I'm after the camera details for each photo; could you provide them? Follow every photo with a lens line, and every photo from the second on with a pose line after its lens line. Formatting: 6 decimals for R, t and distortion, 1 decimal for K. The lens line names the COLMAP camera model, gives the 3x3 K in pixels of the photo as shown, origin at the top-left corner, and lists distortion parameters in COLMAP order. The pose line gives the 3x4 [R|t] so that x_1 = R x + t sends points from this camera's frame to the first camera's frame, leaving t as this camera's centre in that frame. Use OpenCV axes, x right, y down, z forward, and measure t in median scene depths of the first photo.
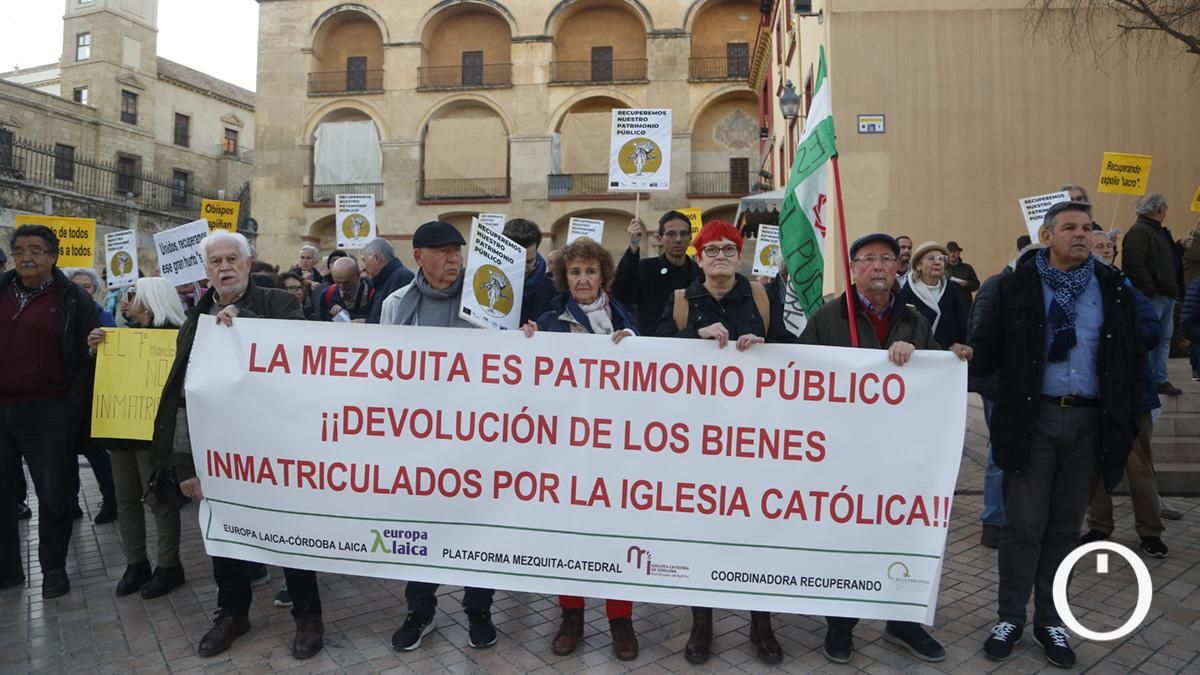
lens RADIAL K [[1015.0, 0, 600.0], [0, 1015.0, 337.5], [0, 0, 1]] dist [-0.109725, 0.327228]
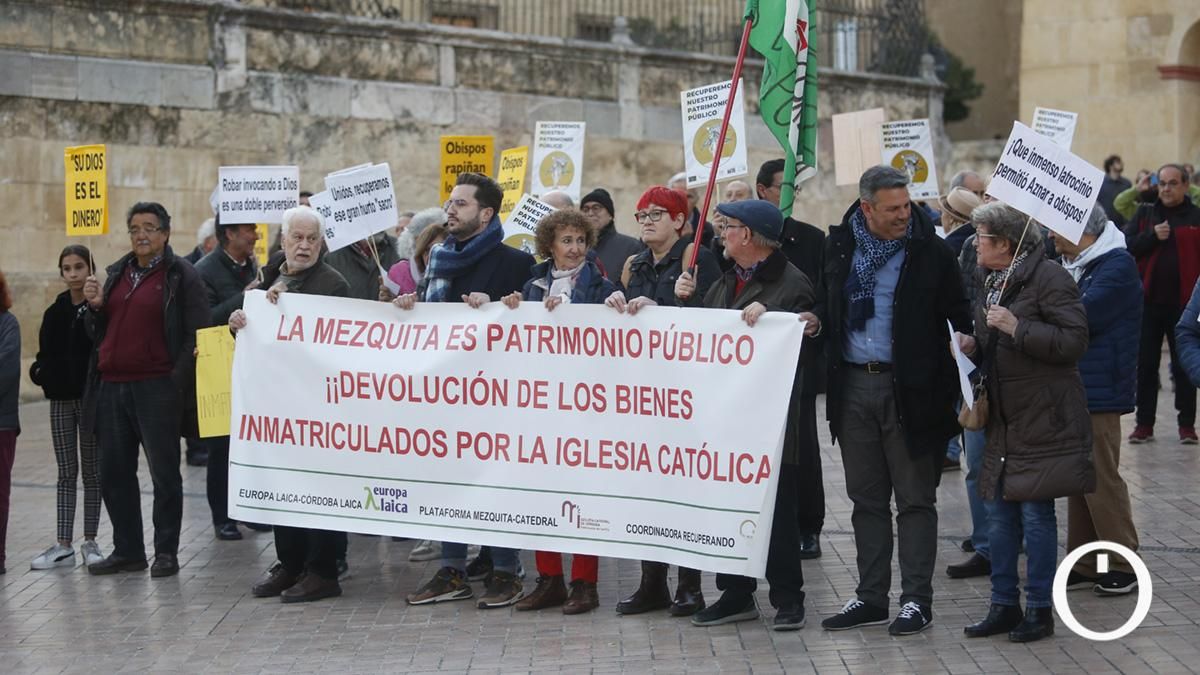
lens RADIAL K [[3050.6, 0, 600.0], [0, 3050.6, 337.5], [0, 0, 1]] dist [0.399341, 0.334227]
pose [[0.881340, -0.014252, -0.472267, 1.563103], [0.011431, 0.999896, -0.008843, 0.062965], [0.472343, 0.002395, 0.881411, -1.788795]]
